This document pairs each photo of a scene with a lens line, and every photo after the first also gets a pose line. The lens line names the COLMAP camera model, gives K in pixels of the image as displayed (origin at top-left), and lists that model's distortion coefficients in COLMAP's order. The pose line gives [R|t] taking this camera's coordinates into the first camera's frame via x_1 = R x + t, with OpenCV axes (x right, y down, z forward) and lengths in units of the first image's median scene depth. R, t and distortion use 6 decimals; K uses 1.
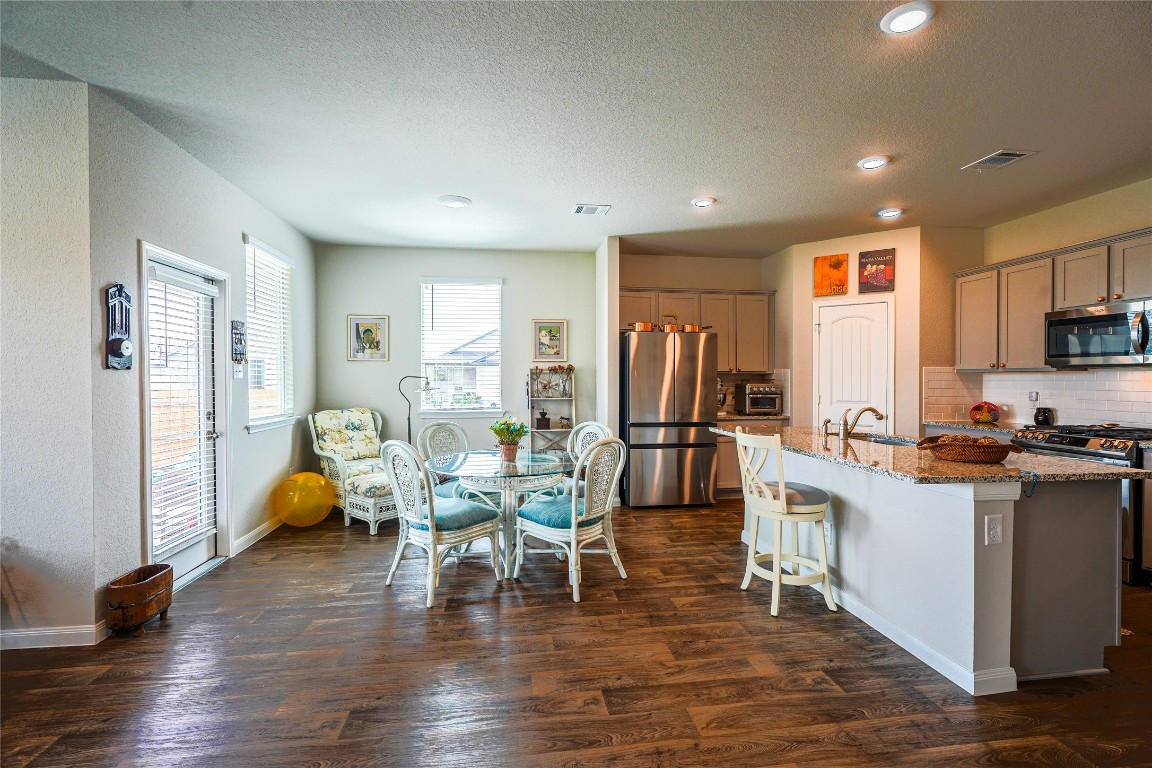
lens RADIAL K [[518.9, 0, 576.0], [0, 518.9, 384.0], [0, 0, 1]] dist [-0.000819, 0.000161]
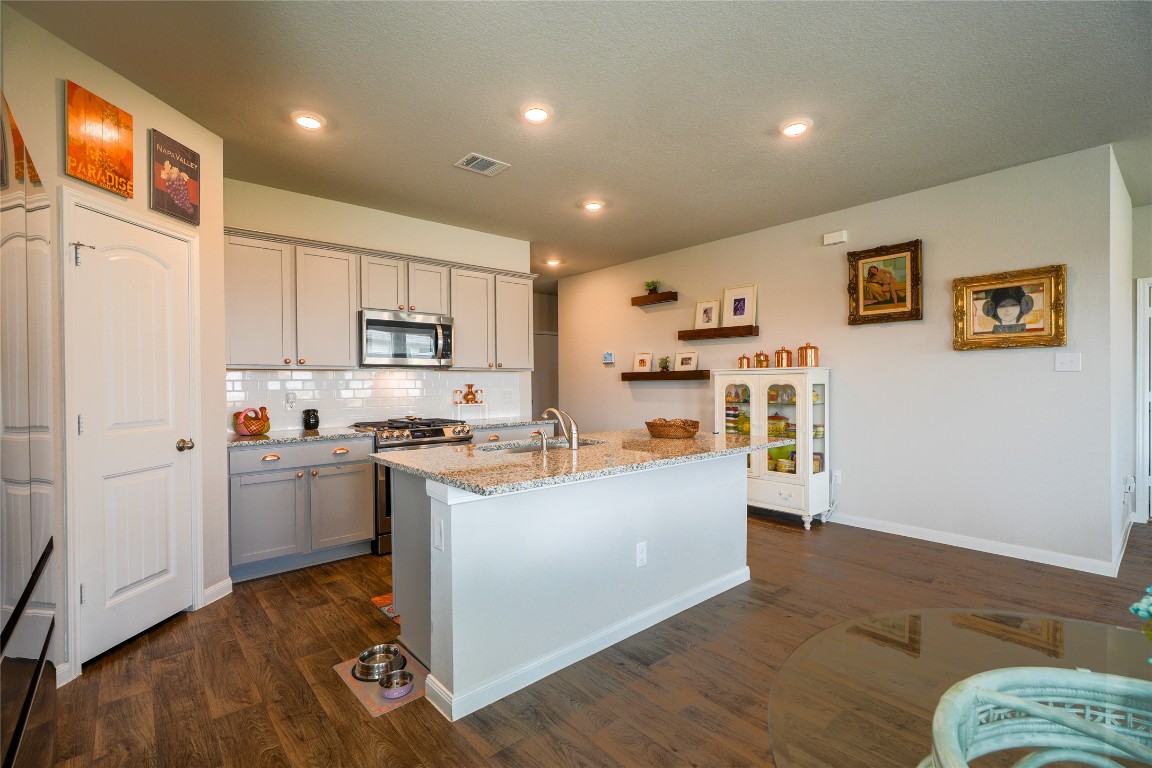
lens RADIAL K [[518.9, 0, 576.0], [0, 518.9, 384.0], [0, 0, 1]] dist [-0.000819, 0.000161]
pose [[-0.546403, -0.004914, 0.837508, -0.122433], [0.012409, 0.999826, 0.013961, -0.006534], [-0.837430, 0.018021, -0.546247, 1.098452]]
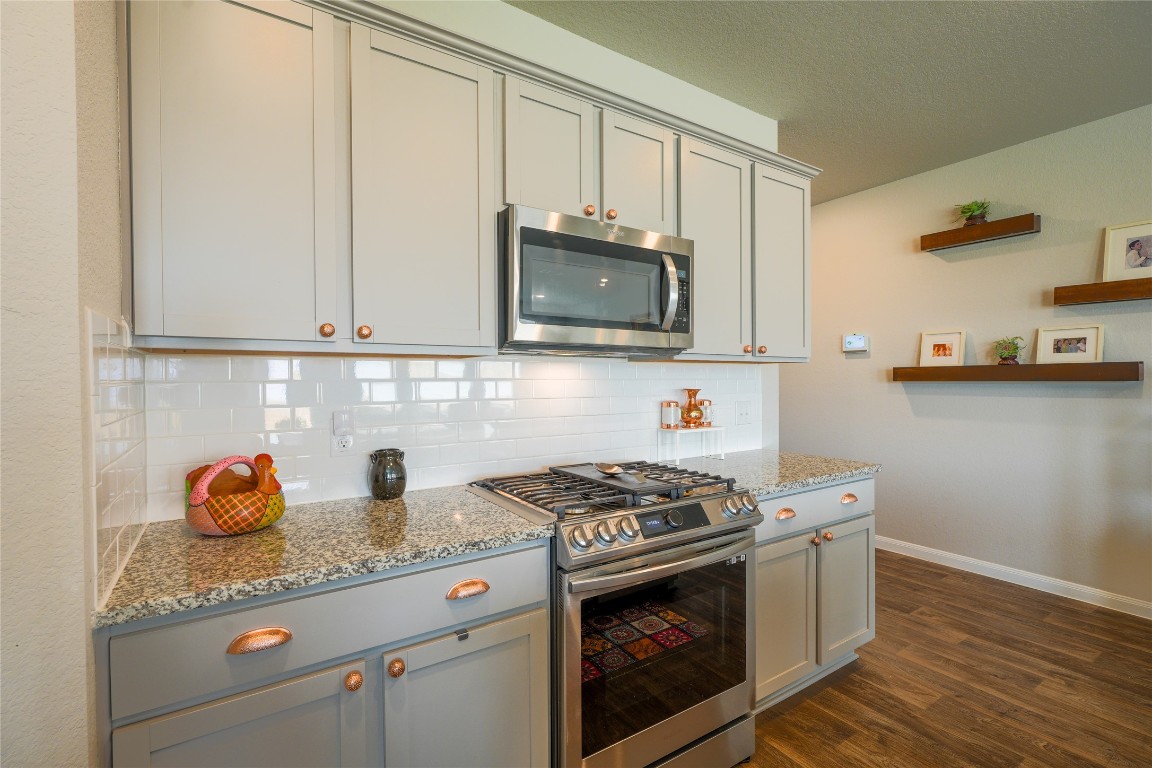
lens RADIAL K [[518.9, 0, 576.0], [0, 518.9, 384.0], [0, 0, 1]] dist [-0.000819, 0.000161]
pose [[-0.434448, -0.014794, 0.900576, 0.329691], [0.008552, 0.999752, 0.020549, -0.009644], [-0.900656, 0.016629, -0.434214, 1.049278]]
